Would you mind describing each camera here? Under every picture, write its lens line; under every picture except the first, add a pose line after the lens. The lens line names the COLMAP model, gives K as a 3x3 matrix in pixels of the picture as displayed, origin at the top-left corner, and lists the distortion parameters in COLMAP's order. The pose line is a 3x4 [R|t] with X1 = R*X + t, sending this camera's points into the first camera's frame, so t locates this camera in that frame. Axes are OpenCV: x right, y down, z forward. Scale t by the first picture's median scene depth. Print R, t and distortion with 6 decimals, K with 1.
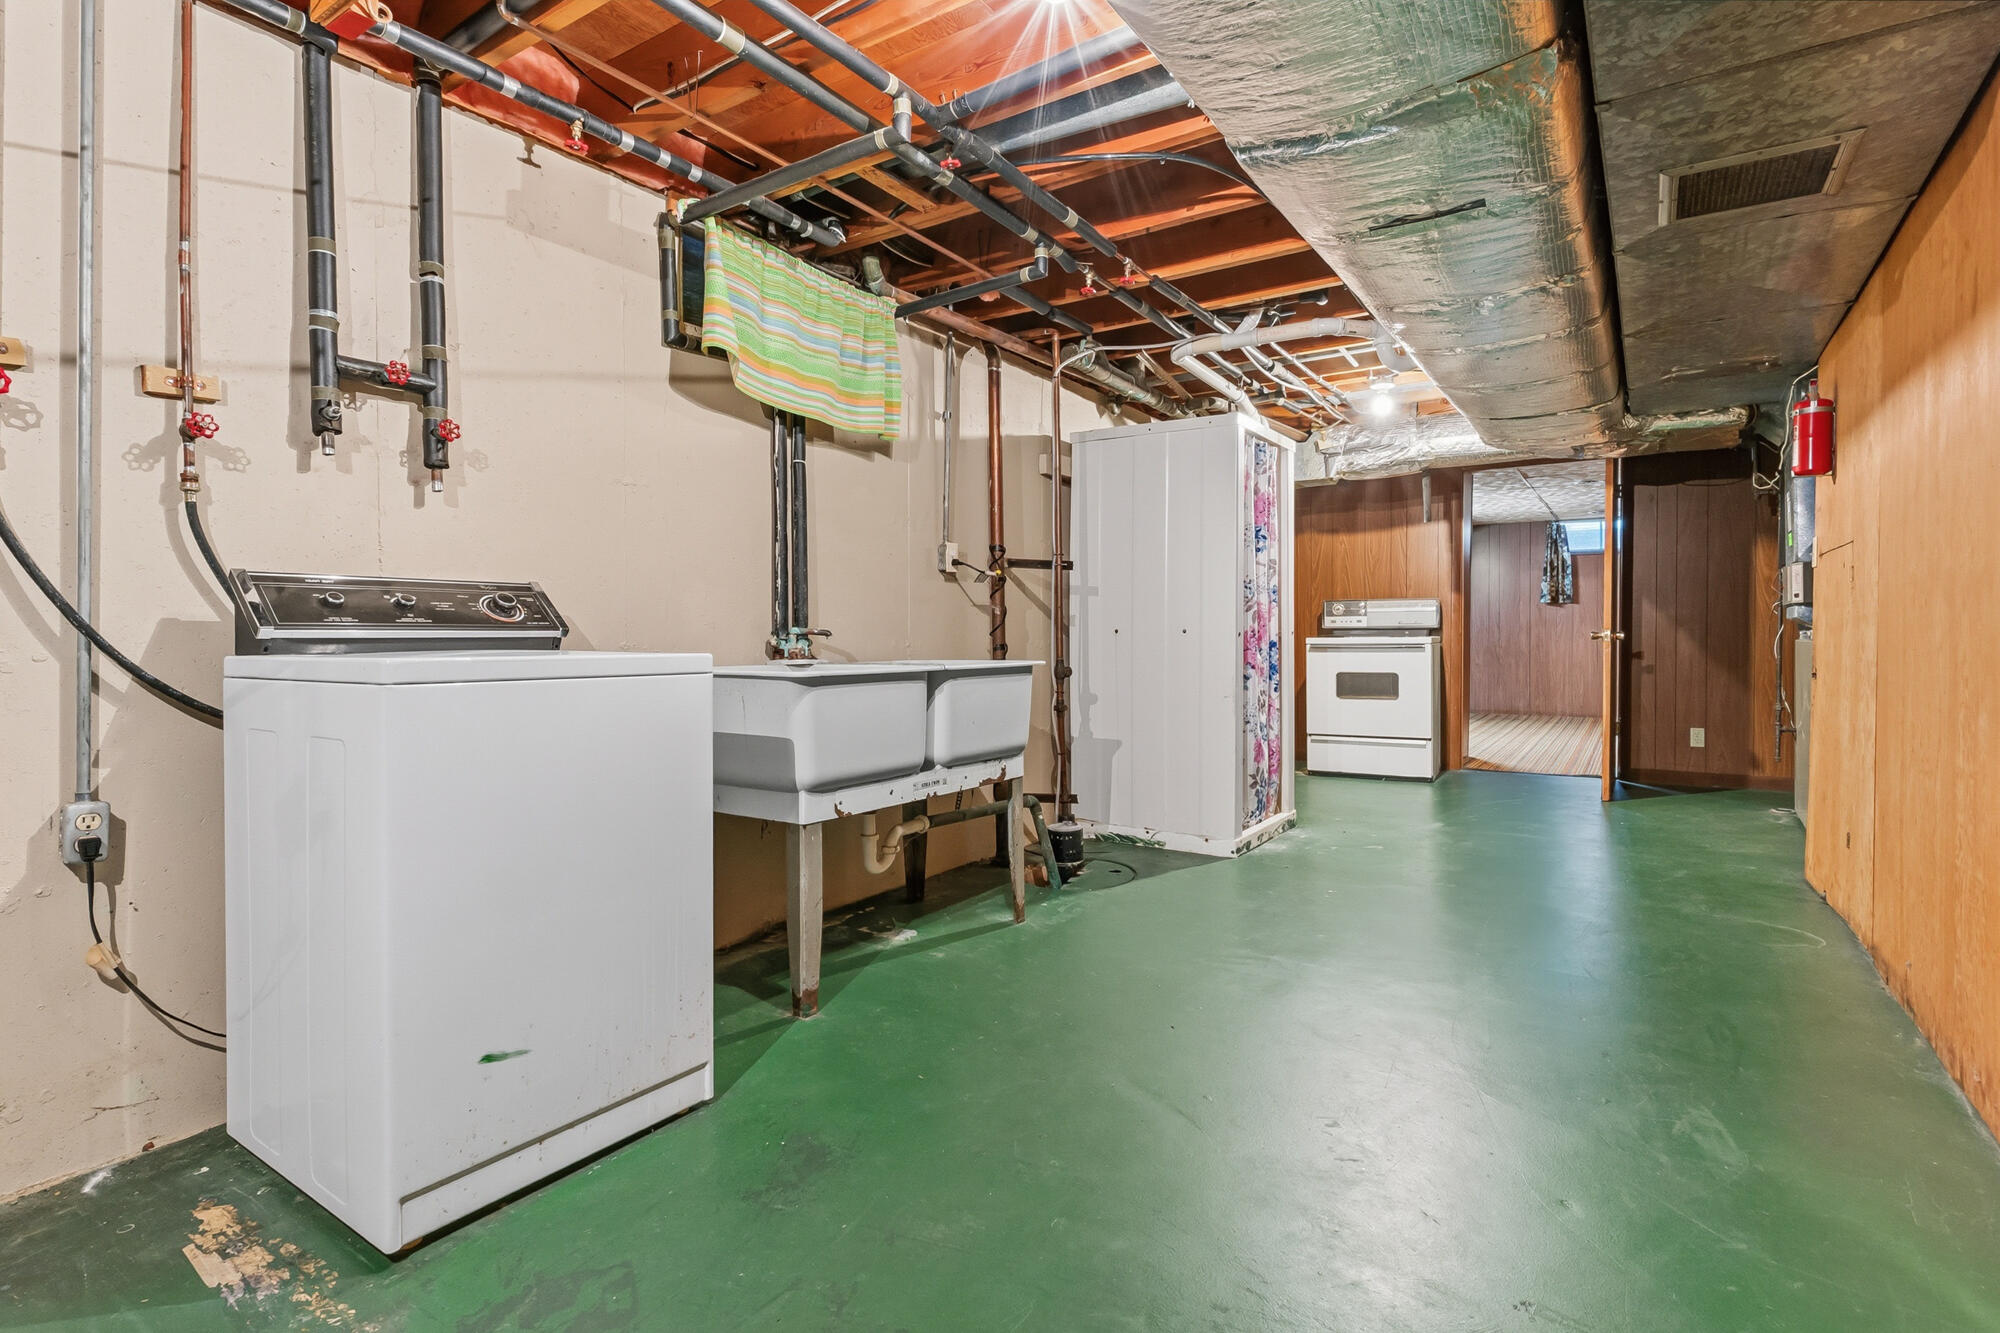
lens RADIAL K [[1009.0, 0, 968.3], [0, 1009.0, 651.2], [0, 0, 1]] dist [0.012882, 0.000178]
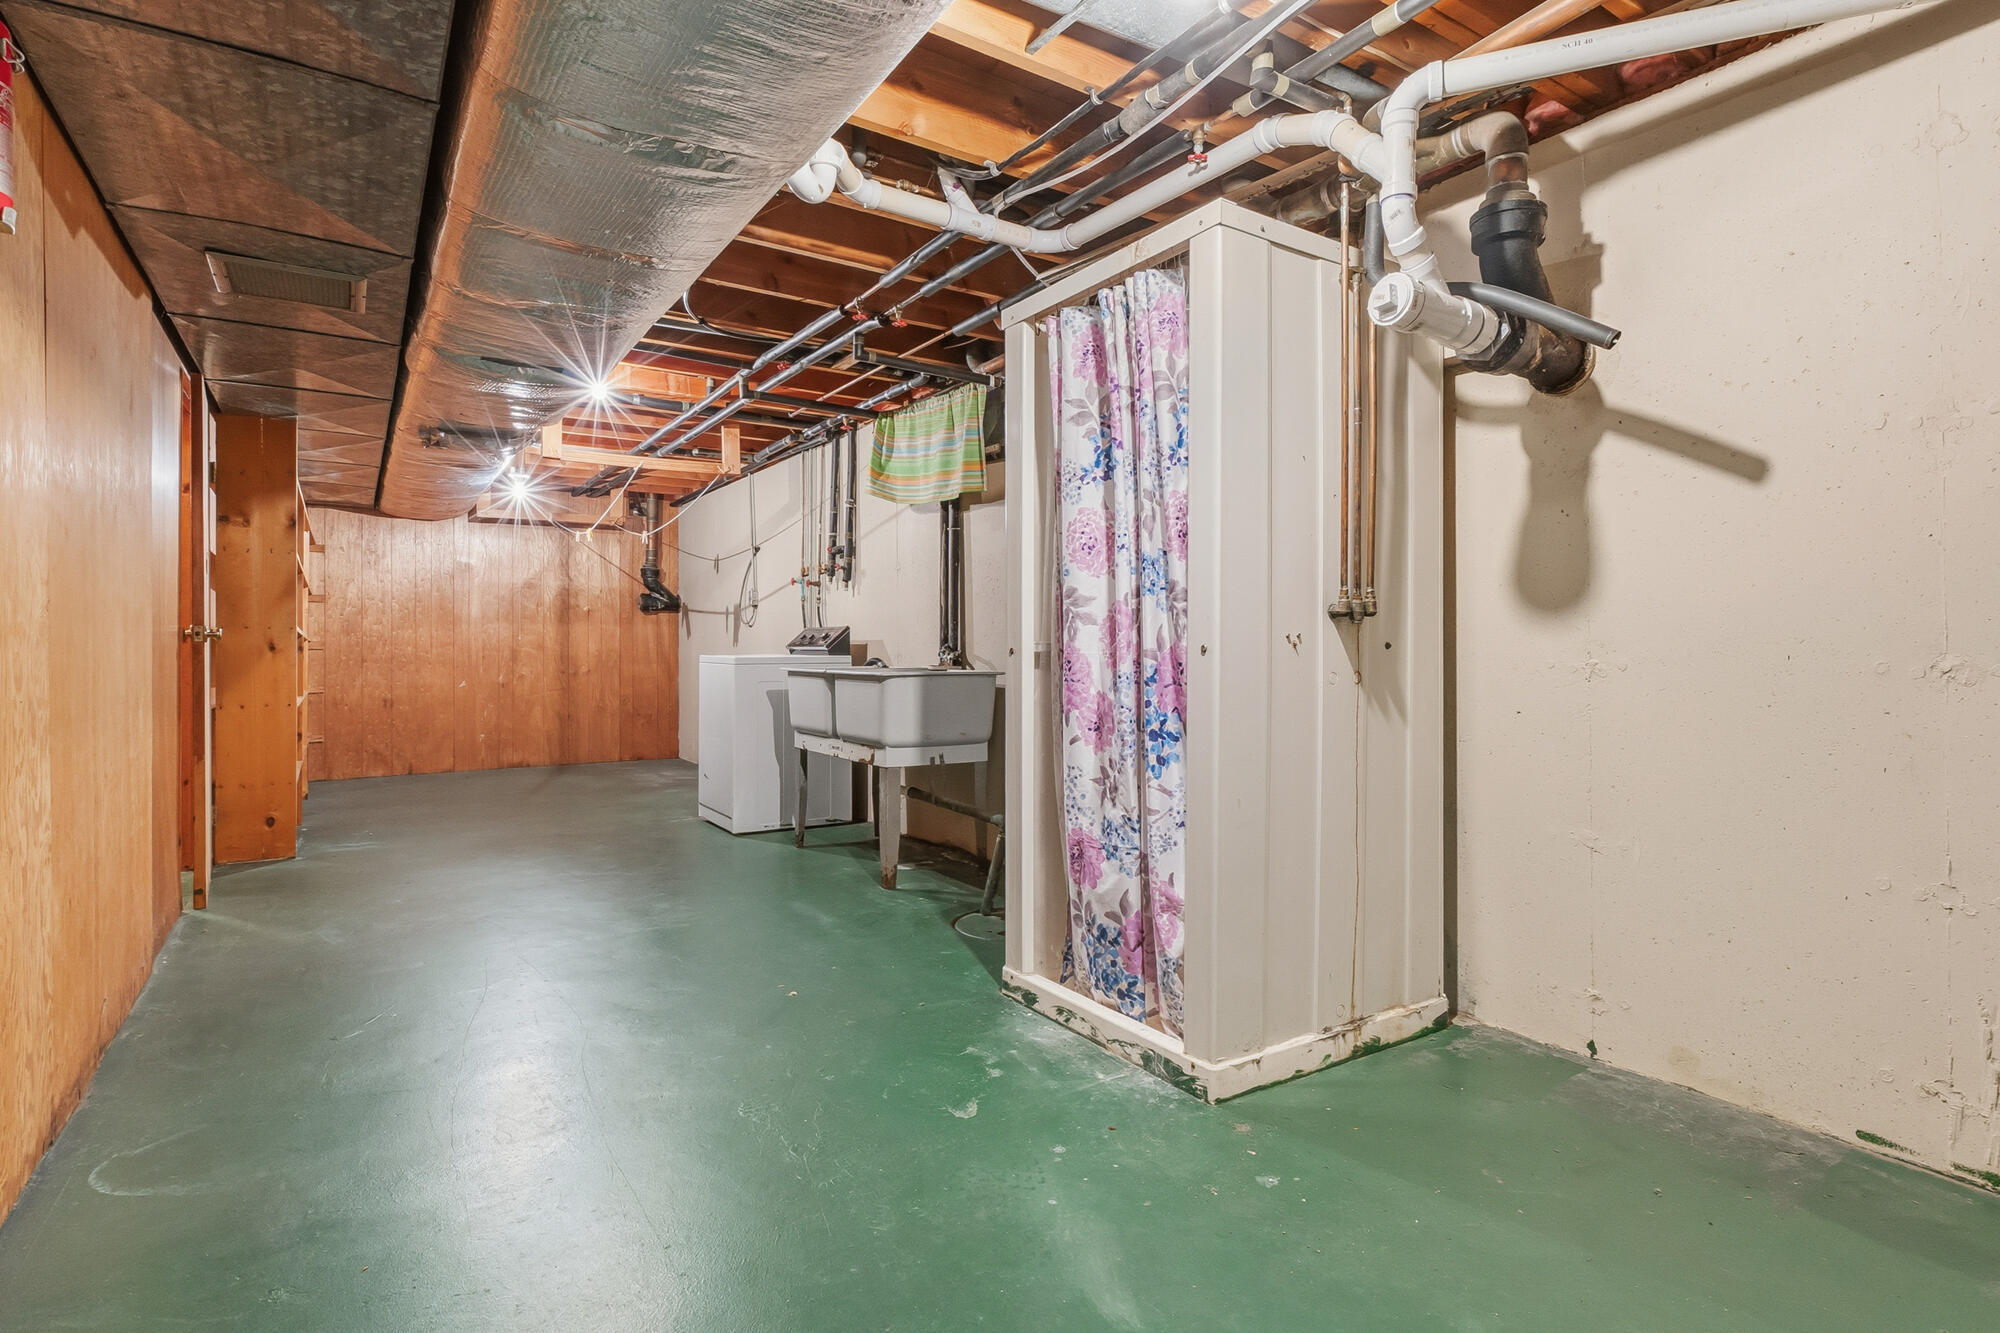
lens RADIAL K [[964.2, 0, 1008.5], [0, 964.2, 698.9], [0, 0, 1]] dist [-0.015283, -0.000063]
pose [[-0.363425, 0.053563, -0.930082, 1.181625], [-0.023312, 0.997510, 0.066555, -0.042320], [0.931332, 0.045870, -0.361272, 1.727325]]
